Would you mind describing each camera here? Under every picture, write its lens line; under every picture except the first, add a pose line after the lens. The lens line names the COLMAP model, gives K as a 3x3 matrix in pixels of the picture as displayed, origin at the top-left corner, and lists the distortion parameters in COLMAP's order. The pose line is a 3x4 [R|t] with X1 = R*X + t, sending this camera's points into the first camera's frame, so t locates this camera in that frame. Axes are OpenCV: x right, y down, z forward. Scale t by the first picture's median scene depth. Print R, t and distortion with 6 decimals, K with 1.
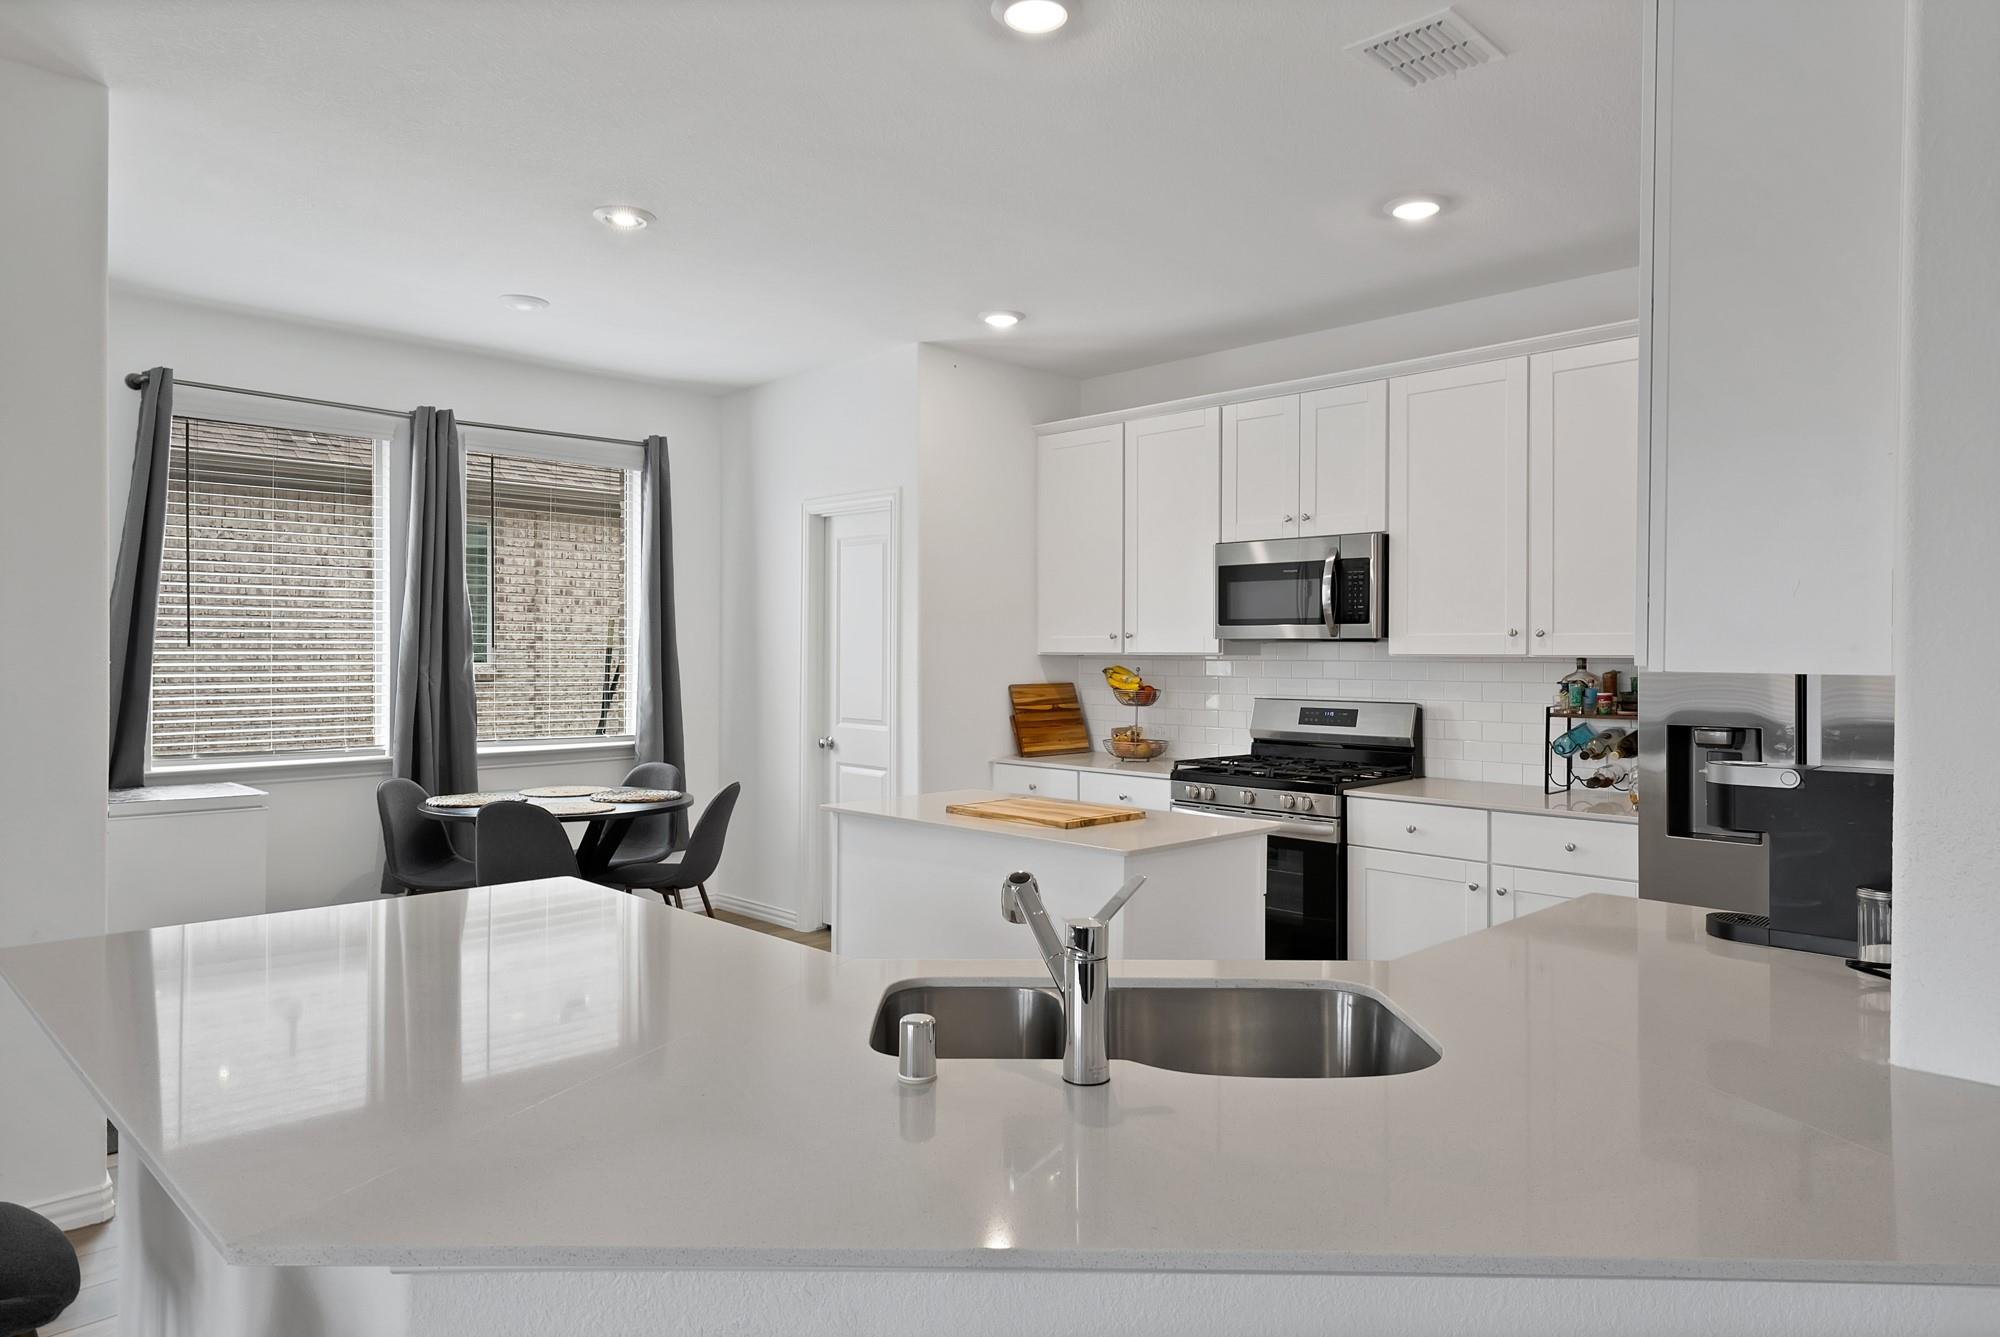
lens RADIAL K [[1229.3, 0, 990.9], [0, 1229.3, 656.9], [0, 0, 1]] dist [-0.014265, 0.000675]
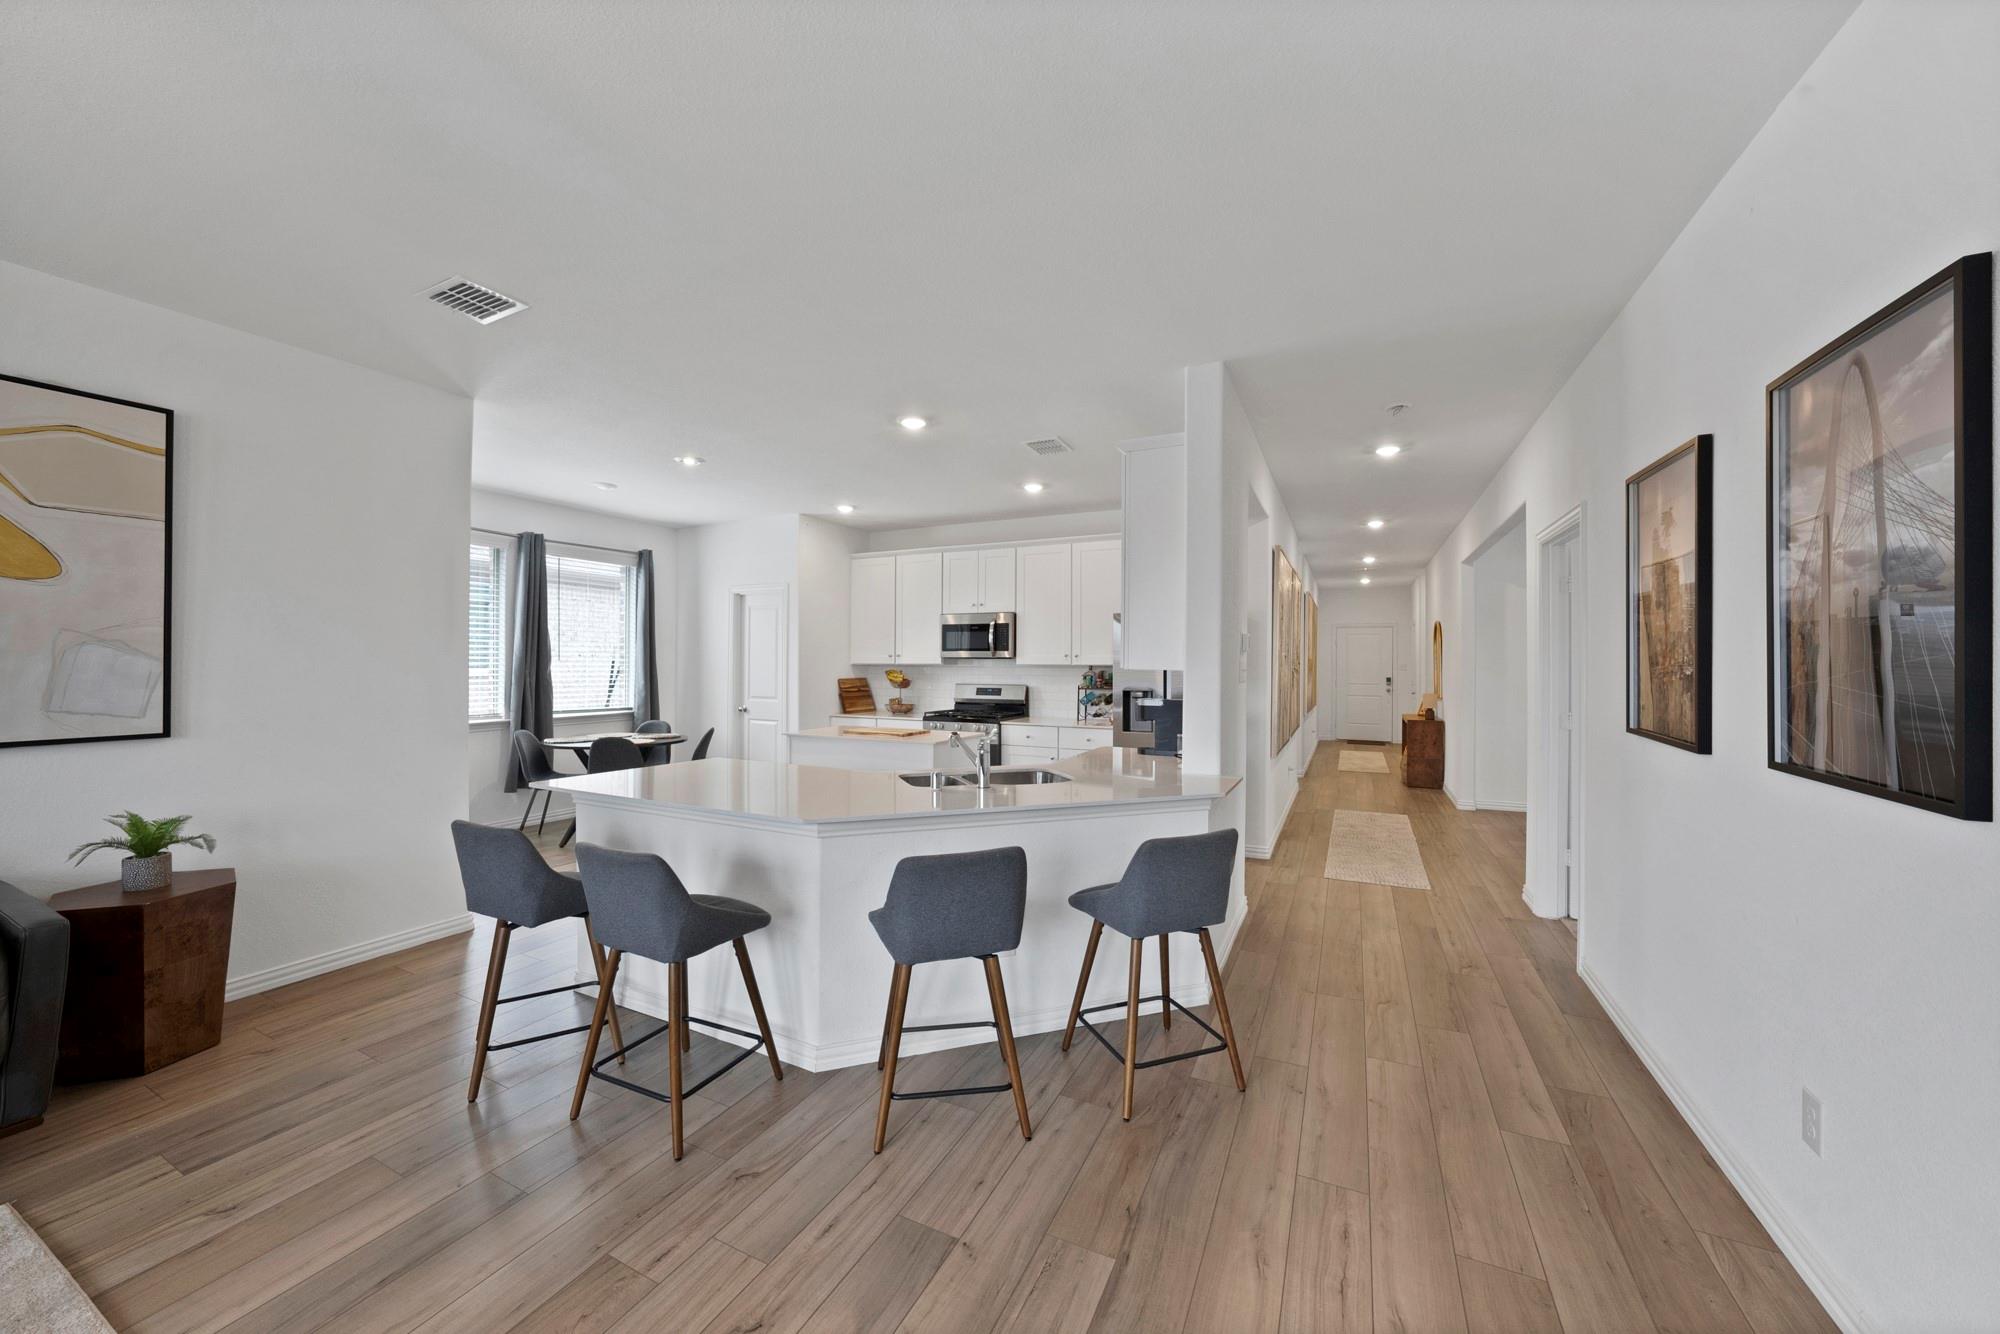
lens RADIAL K [[731.2, 0, 991.3], [0, 731.2, 661.6], [0, 0, 1]] dist [-0.021012, 0.002359]
pose [[0.946336, 0.000910, 0.323183, -0.158420], [0.001253, 0.999978, -0.006487, 0.002050], [-0.323182, 0.006544, 0.946314, -0.284305]]
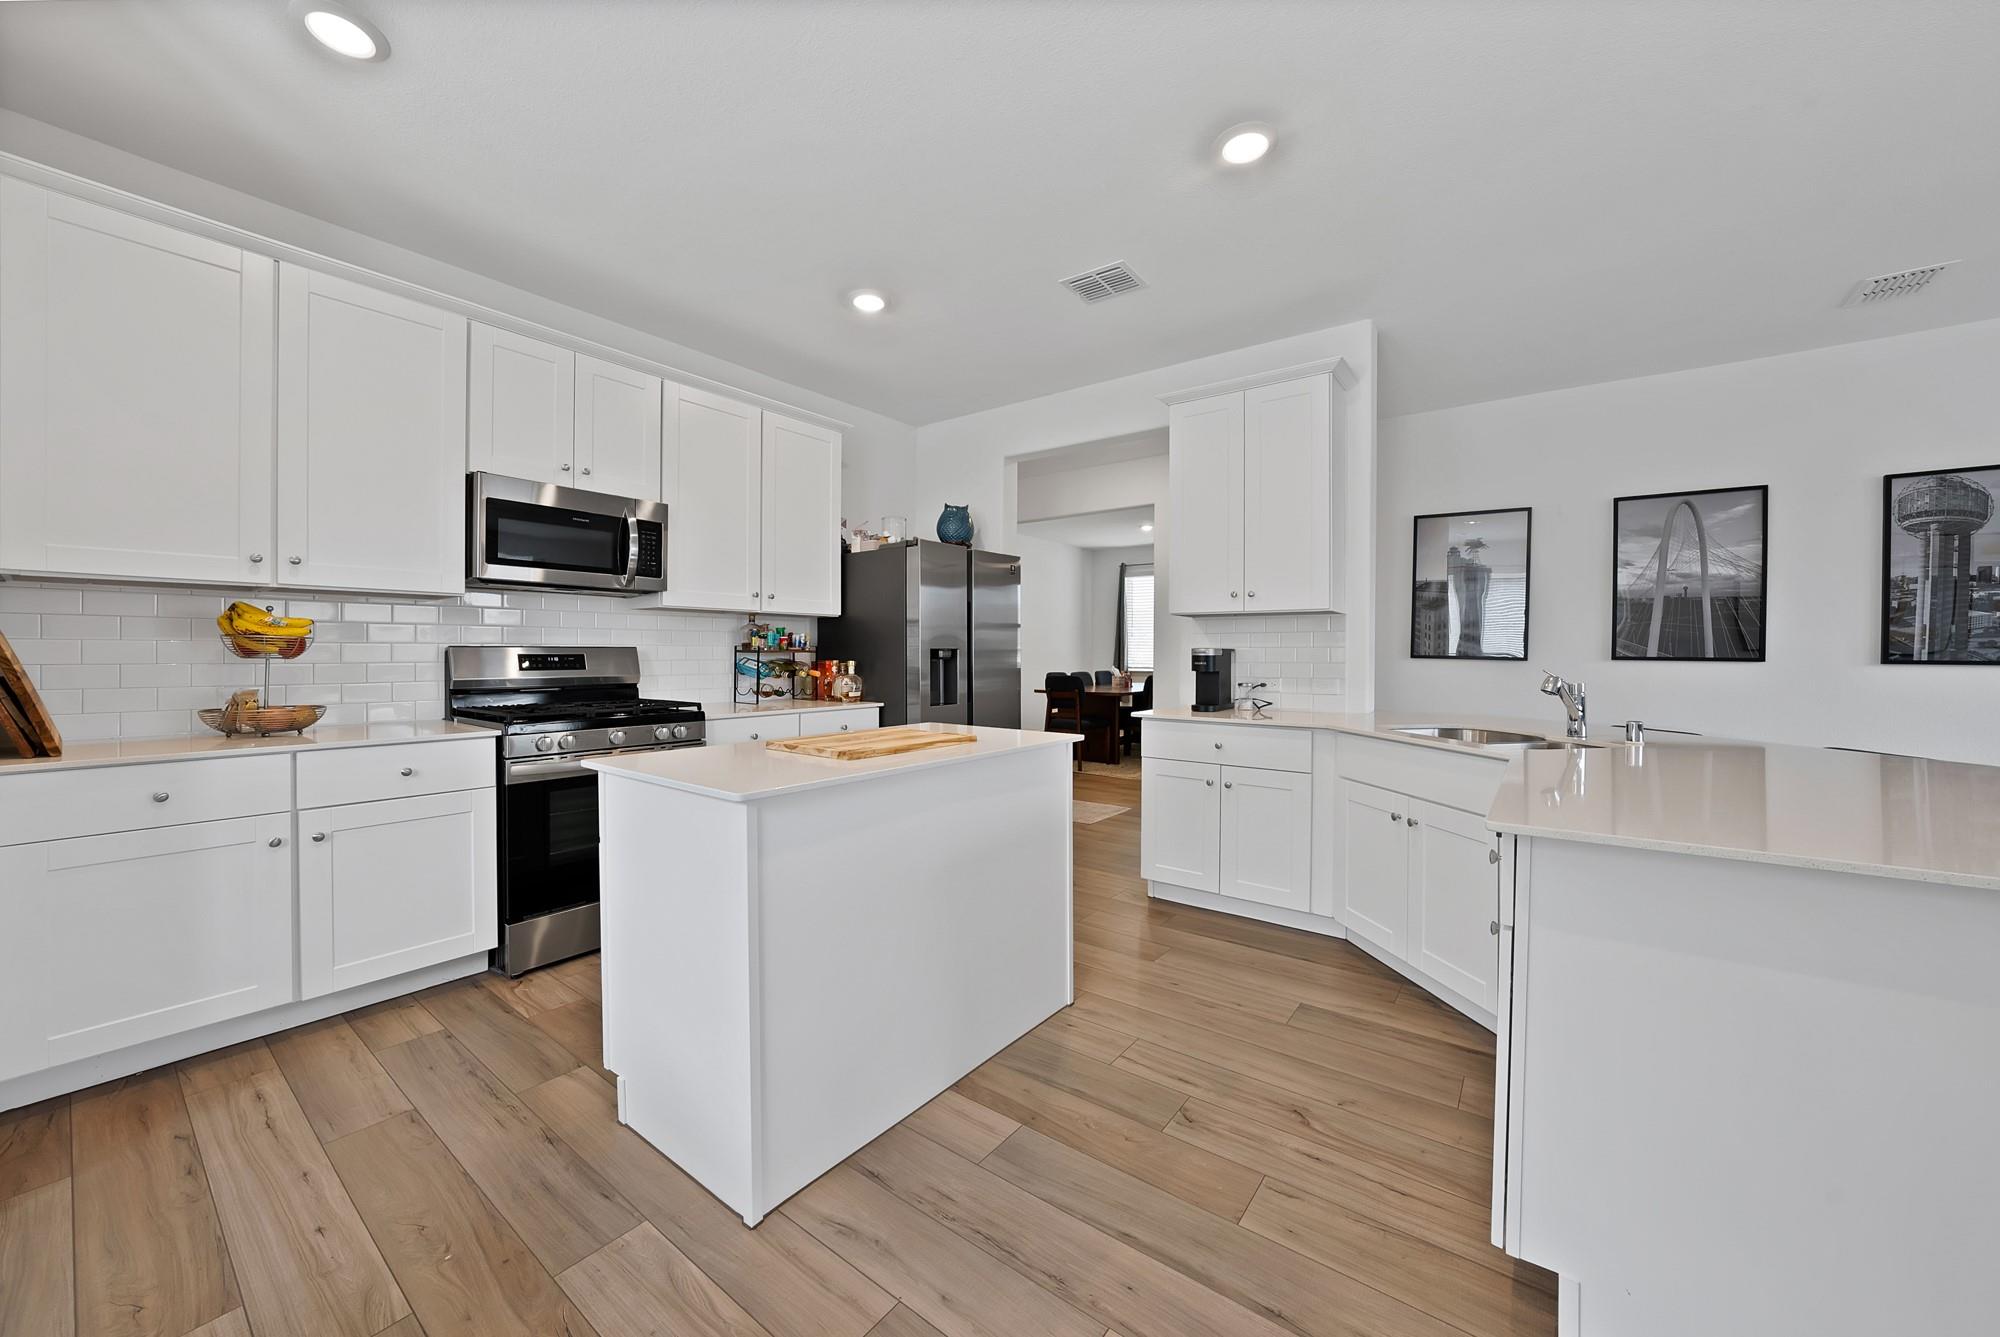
lens RADIAL K [[731.2, 0, 1012.1], [0, 731.2, 650.5], [0, 0, 1]] dist [-0.021012, 0.002359]
pose [[-0.145005, -0.001473, 0.989430, -0.391111], [0.000172, 0.999999, 0.001514, 0.037409], [-0.989431, 0.000390, -0.145004, 0.691616]]
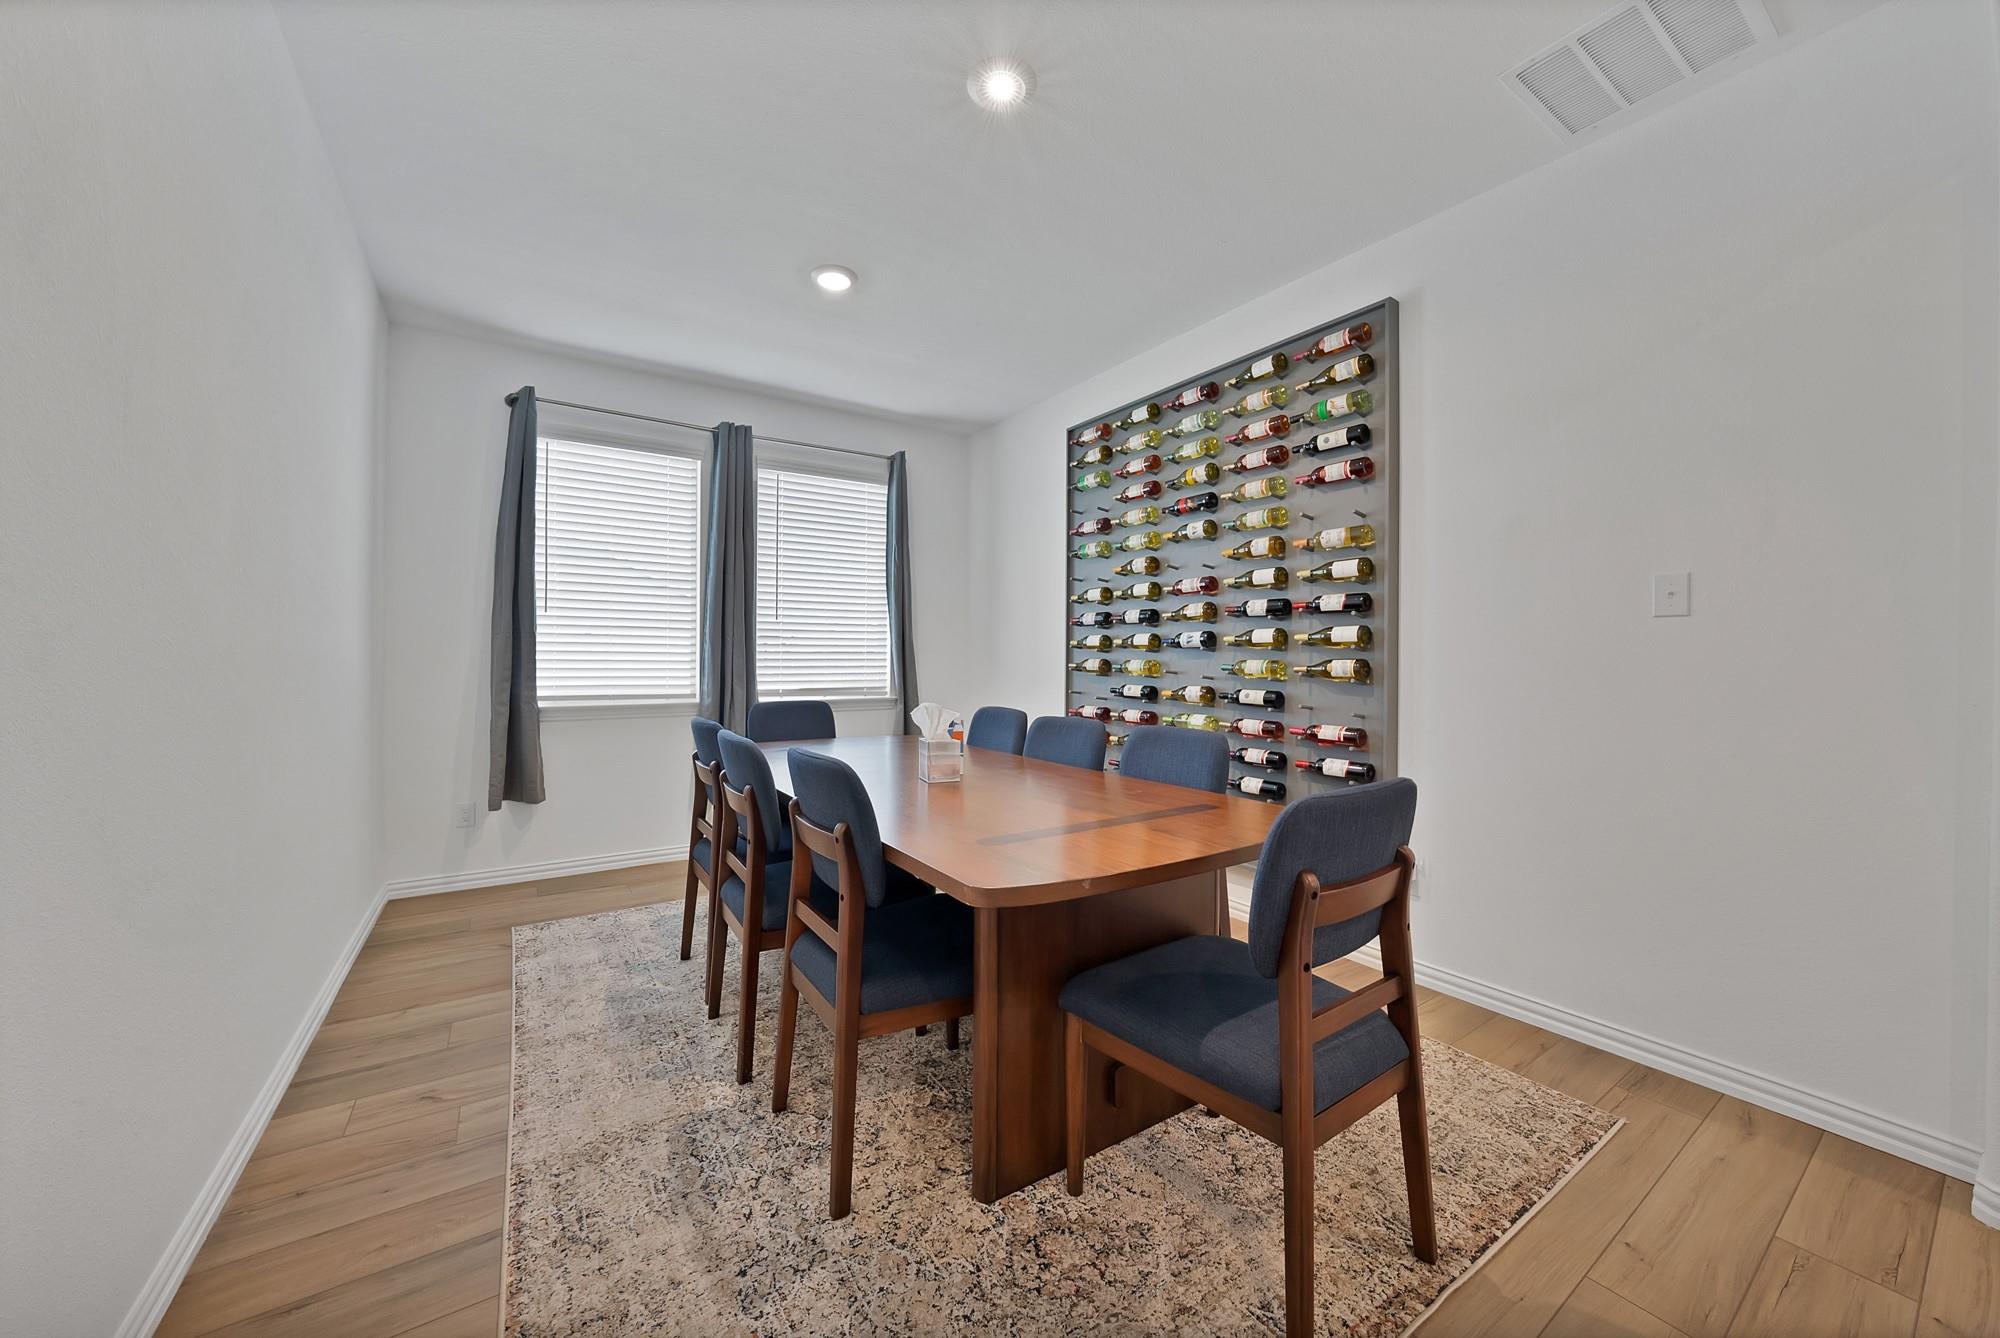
lens RADIAL K [[731.2, 0, 1009.2], [0, 731.2, 652.8], [0, 0, 1]] dist [-0.021012, 0.002359]
pose [[-0.979835, -0.005017, 0.199745, 1.059803], [-0.006376, 0.999961, -0.006164, 0.044849], [-0.199706, -0.007313, -0.979829, 0.660547]]
